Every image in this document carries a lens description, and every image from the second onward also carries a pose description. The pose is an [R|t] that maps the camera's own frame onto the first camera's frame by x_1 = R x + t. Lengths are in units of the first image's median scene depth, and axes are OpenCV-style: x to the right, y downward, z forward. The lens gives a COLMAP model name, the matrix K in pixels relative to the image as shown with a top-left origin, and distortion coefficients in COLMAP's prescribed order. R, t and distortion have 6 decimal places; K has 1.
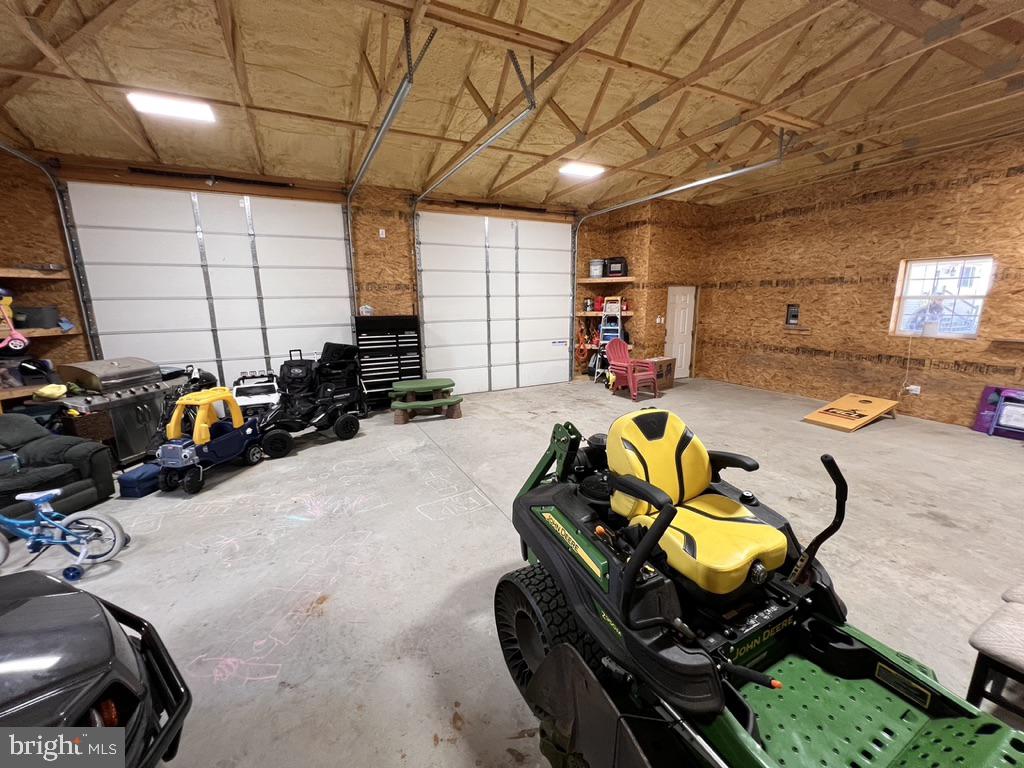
lens RADIAL K [[408.8, 0, 510.0], [0, 408.8, 381.7], [0, 0, 1]] dist [-0.002037, 0.000106]
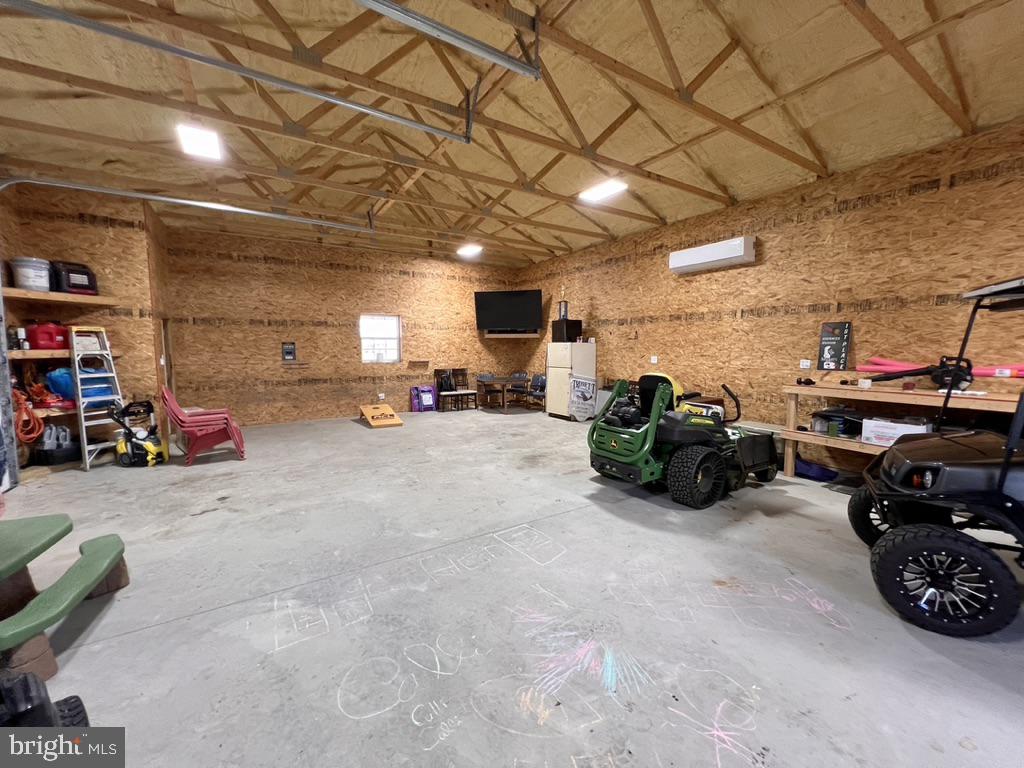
lens RADIAL K [[408.8, 0, 507.2], [0, 408.8, 382.7], [0, 0, 1]] dist [-0.002037, 0.000106]
pose [[-0.085689, -0.074967, 0.993498, -0.539170], [0.196862, 0.976232, 0.090643, -0.071190], [-0.976680, 0.203349, -0.068894, 0.566573]]
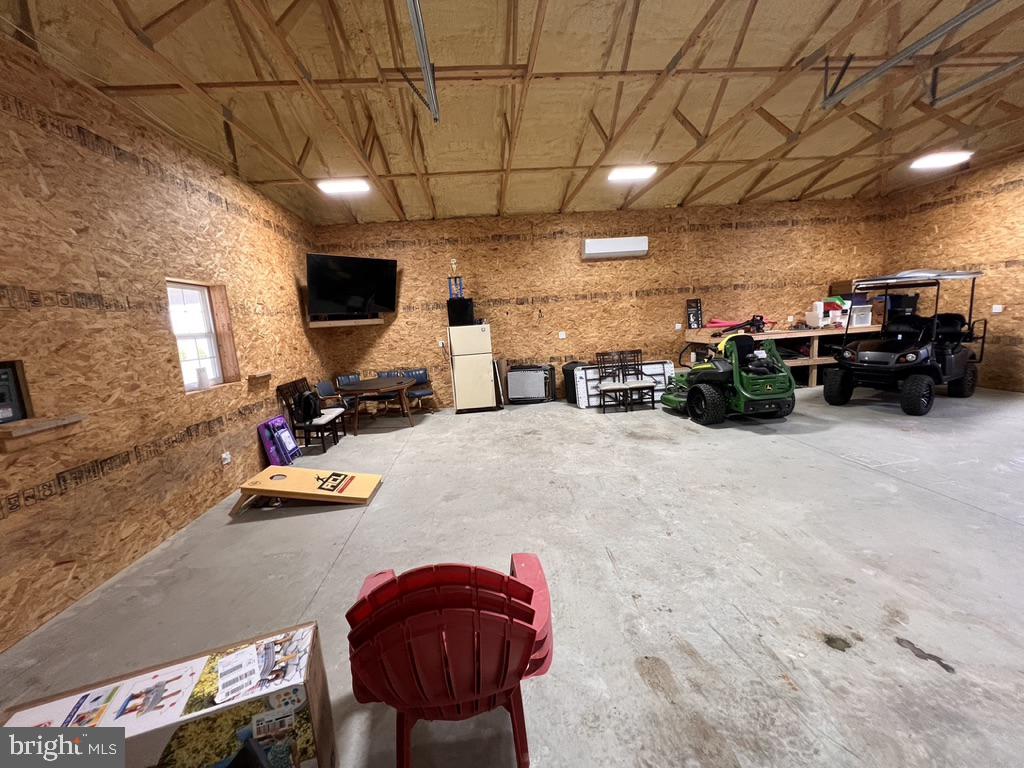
lens RADIAL K [[408.8, 0, 508.9], [0, 408.8, 383.2], [0, 0, 1]] dist [-0.002037, 0.000106]
pose [[-0.920208, 0.014472, 0.391161, 0.208528], [0.151847, 0.934257, 0.322655, -0.240885], [-0.360776, 0.356306, -0.861909, 1.264843]]
